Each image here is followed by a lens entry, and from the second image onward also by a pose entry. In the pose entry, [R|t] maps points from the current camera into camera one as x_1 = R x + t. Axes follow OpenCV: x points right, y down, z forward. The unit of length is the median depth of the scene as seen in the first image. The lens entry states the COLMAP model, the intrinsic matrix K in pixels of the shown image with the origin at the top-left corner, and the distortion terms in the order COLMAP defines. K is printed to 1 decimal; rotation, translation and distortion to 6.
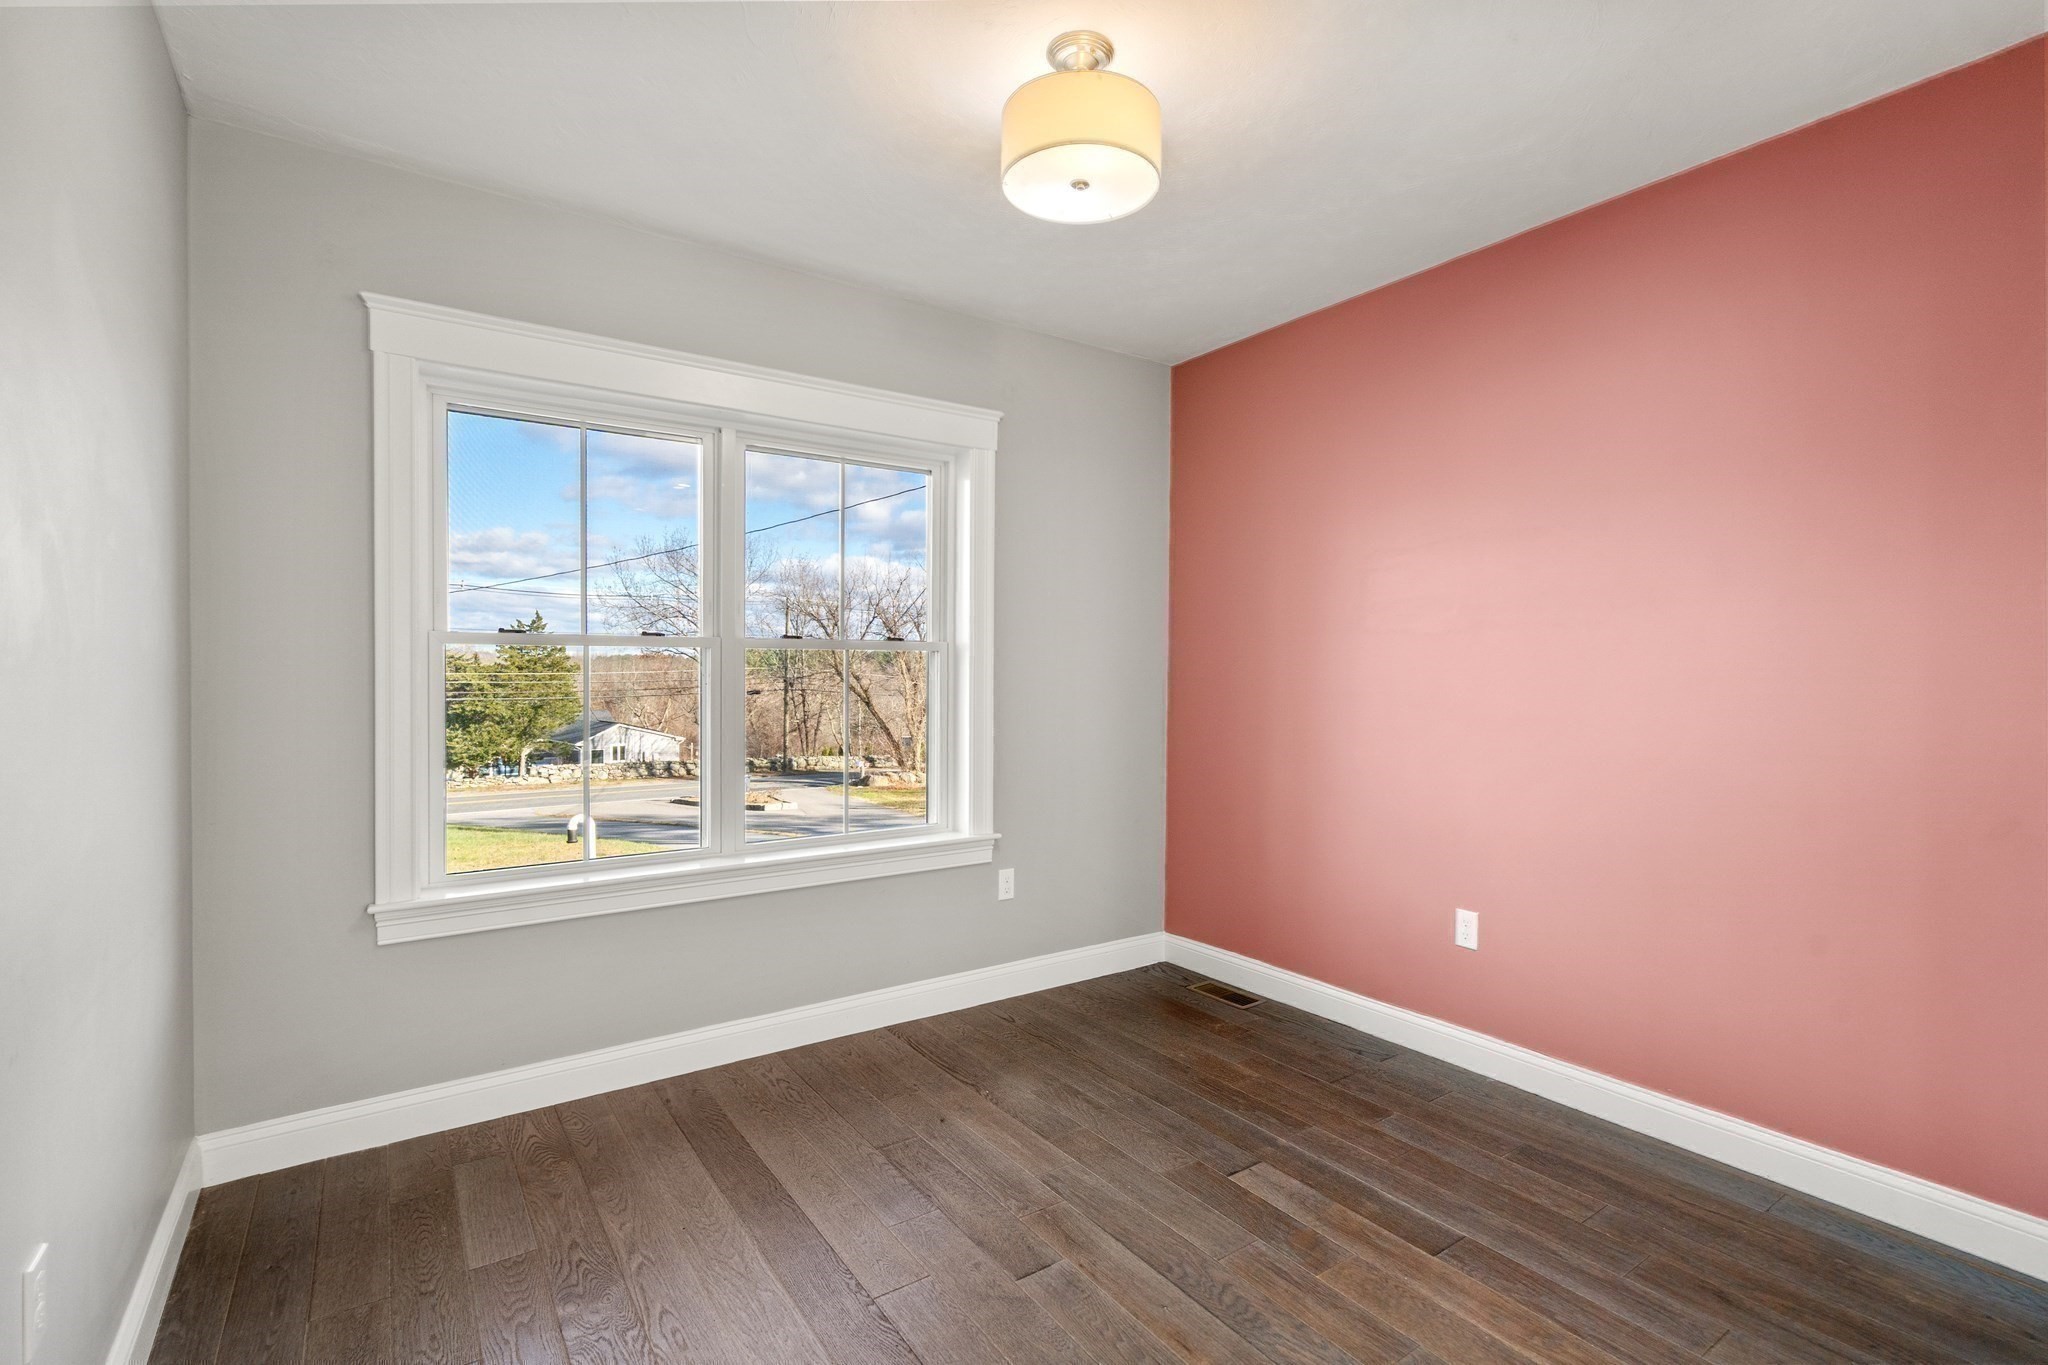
lens RADIAL K [[937.9, 0, 1012.1], [0, 937.9, 668.6], [0, 0, 1]] dist [0.001285, 0.000593]
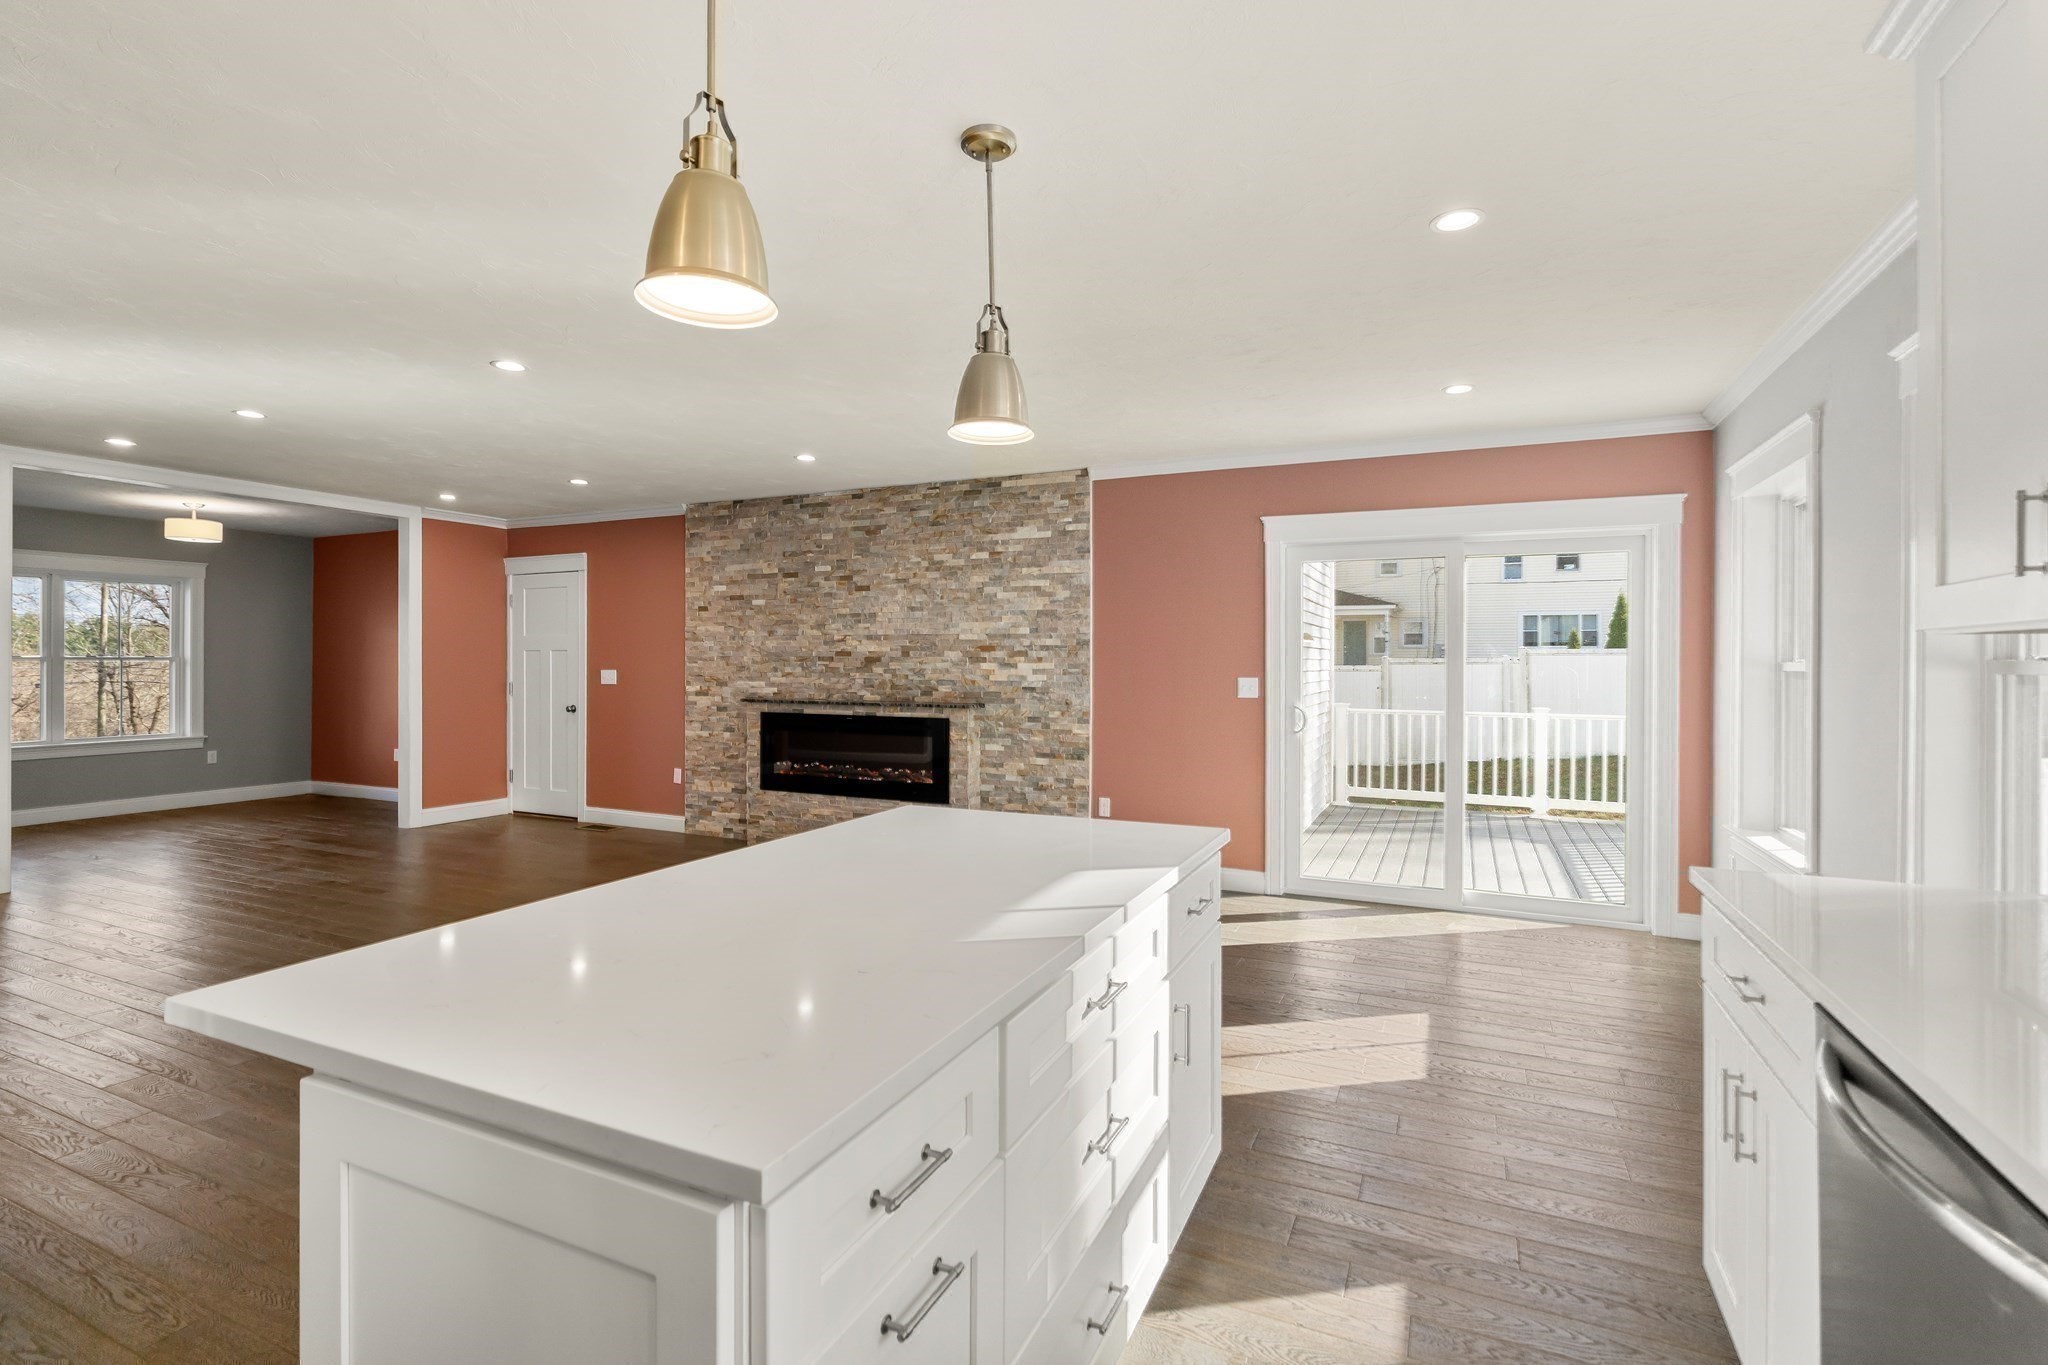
lens RADIAL K [[937.9, 0, 1012.1], [0, 937.9, 668.6], [0, 0, 1]] dist [0.001285, 0.000593]
pose [[0.861699, 0.003471, 0.507408, 0.488195], [-0.008464, 0.999936, 0.007533, -0.031662], [-0.507350, -0.010786, 0.861673, -1.923523]]
